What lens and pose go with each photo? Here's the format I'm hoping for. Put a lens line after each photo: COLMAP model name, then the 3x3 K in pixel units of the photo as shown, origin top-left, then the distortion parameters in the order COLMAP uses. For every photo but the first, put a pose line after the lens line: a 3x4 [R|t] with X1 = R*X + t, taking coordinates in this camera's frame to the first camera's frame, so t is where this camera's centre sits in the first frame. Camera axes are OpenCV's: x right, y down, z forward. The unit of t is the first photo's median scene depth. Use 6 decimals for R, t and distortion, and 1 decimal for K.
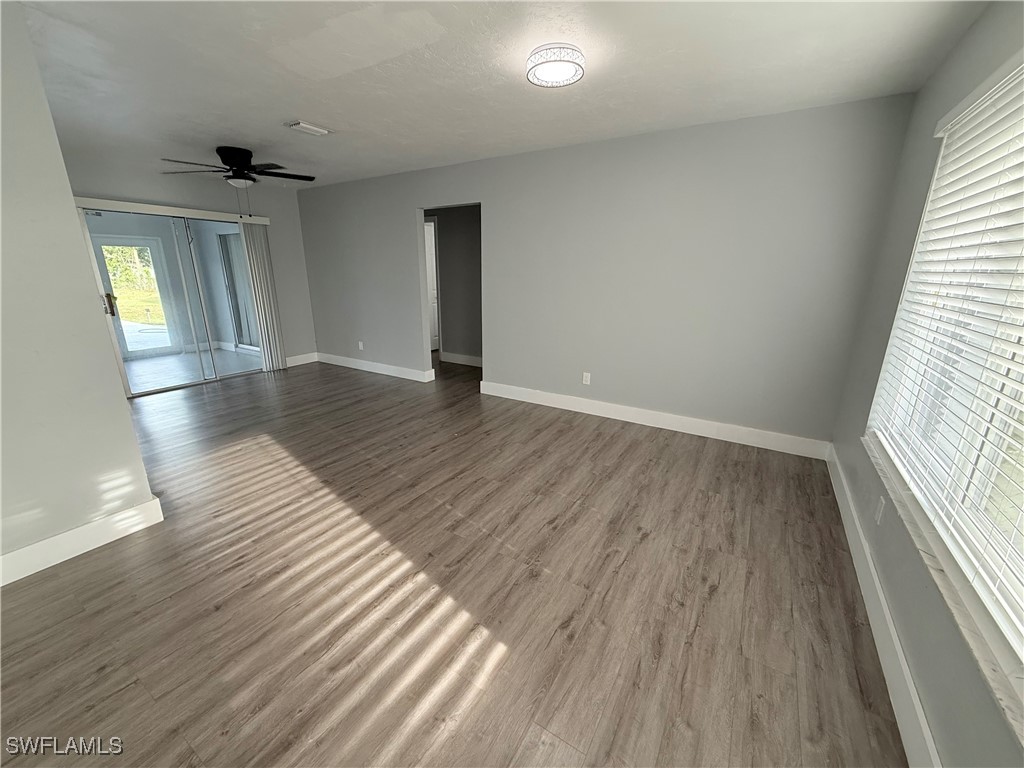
lens RADIAL K [[405.9, 0, 509.5], [0, 405.9, 384.7], [0, 0, 1]] dist [-0.001022, 0.000161]
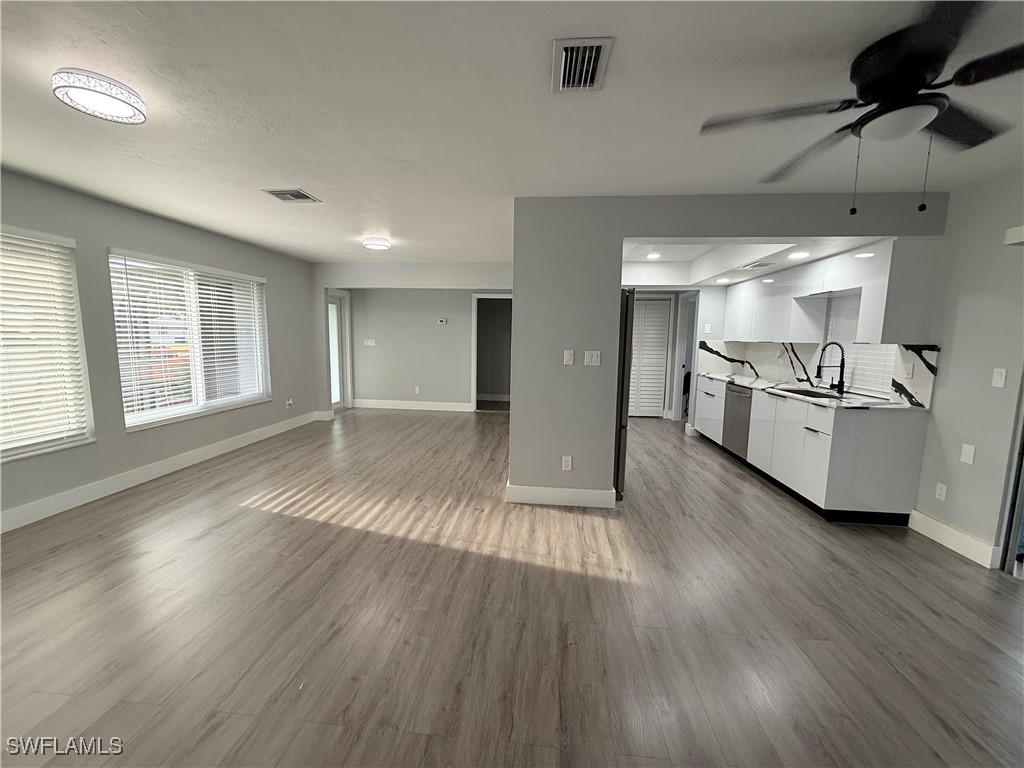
lens RADIAL K [[405.9, 0, 509.5], [0, 405.9, 384.7], [0, 0, 1]] dist [-0.001022, 0.000161]
pose [[-0.894954, 0.029608, -0.445174, -0.224860], [-0.143450, 0.925718, 0.349955, -0.564058], [0.422467, 0.377054, -0.824228, 2.017176]]
